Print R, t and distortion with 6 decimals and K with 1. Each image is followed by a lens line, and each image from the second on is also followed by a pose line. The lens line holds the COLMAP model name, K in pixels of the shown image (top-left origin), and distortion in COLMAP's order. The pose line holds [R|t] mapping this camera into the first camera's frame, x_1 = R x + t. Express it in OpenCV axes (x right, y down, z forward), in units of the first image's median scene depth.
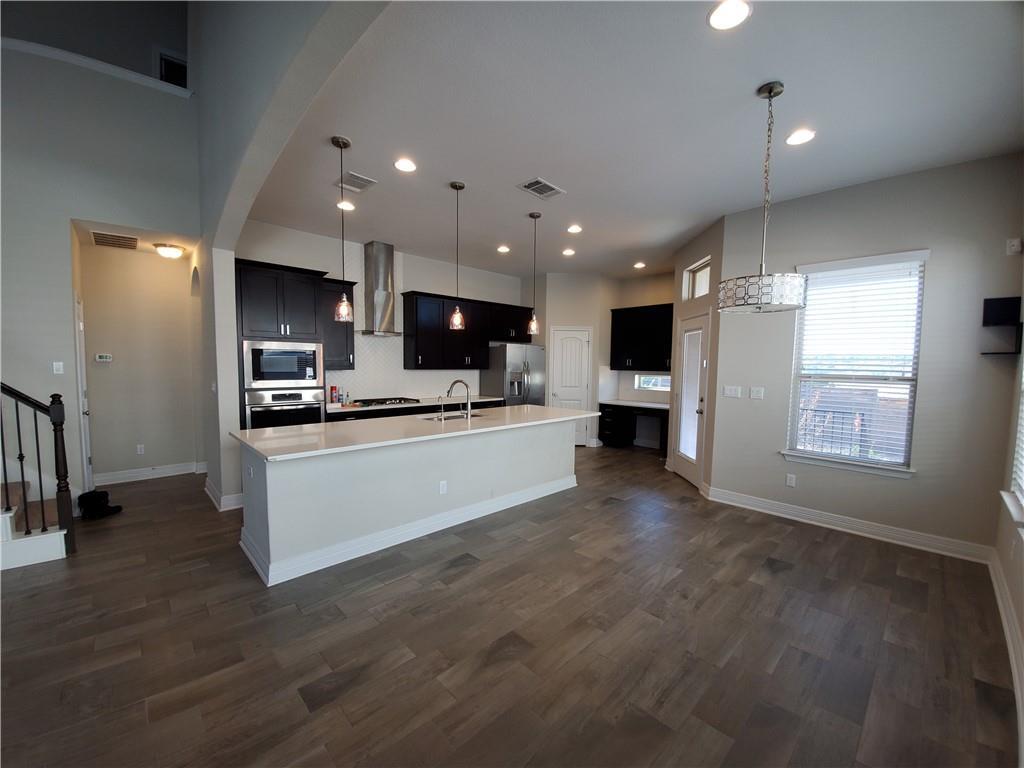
lens RADIAL K [[405.6, 0, 514.1], [0, 405.6, 394.6], [0, 0, 1]] dist [0.007279, -0.016270]
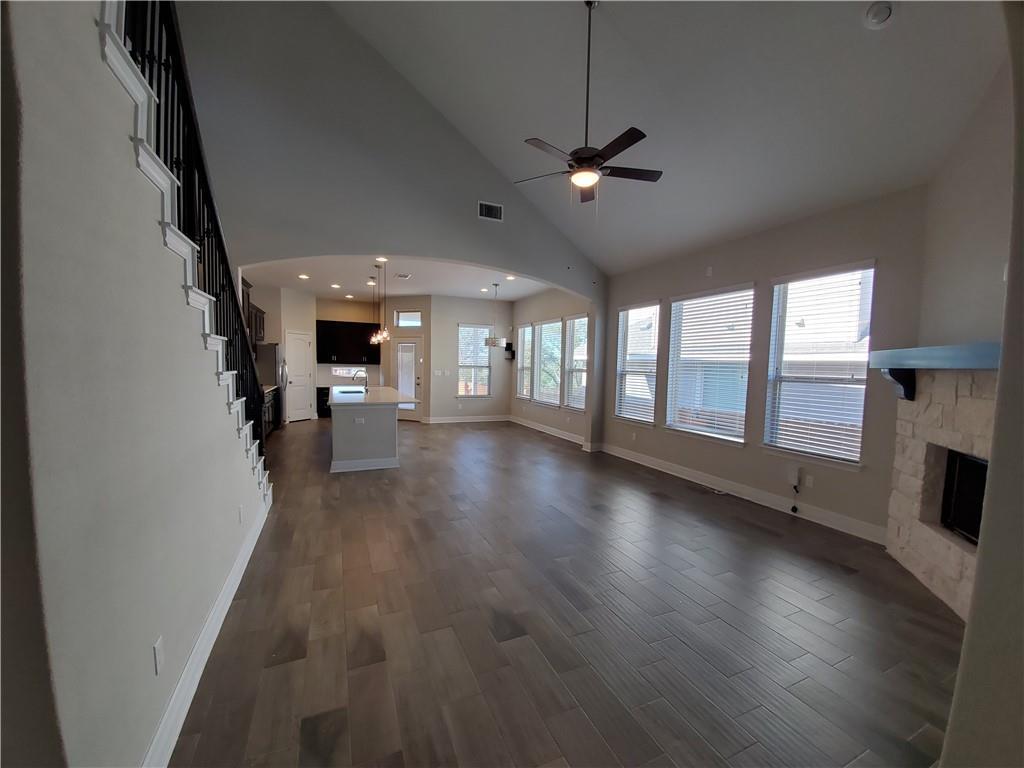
lens RADIAL K [[405.6, 0, 514.1], [0, 405.6, 394.6], [0, 0, 1]] dist [0.007279, -0.016270]
pose [[0.340252, -0.075736, 0.937279, -1.481359], [0.059067, 0.996504, 0.059079, 0.002391], [-0.938477, 0.035260, 0.343536, -0.189055]]
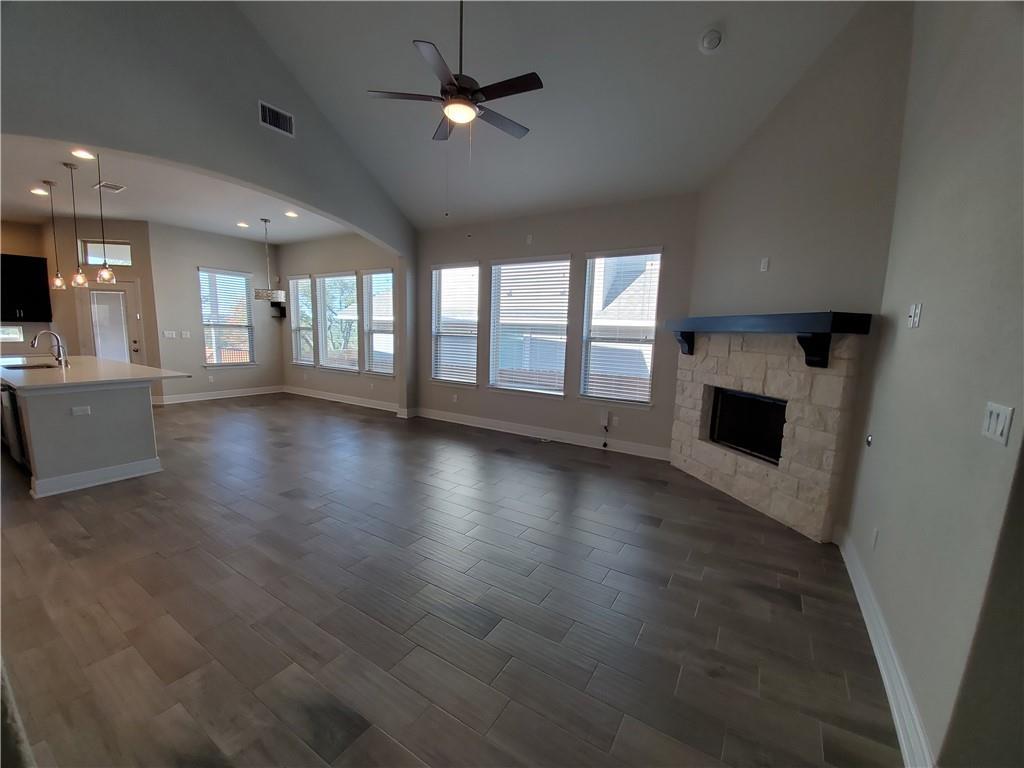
lens RADIAL K [[405.6, 0, 514.1], [0, 405.6, 394.6], [0, 0, 1]] dist [0.007279, -0.016270]
pose [[-0.251195, -0.167184, 0.953389, -1.430764], [0.043878, 0.981991, 0.183761, -0.010014], [-0.966941, 0.087993, -0.239335, 0.062488]]
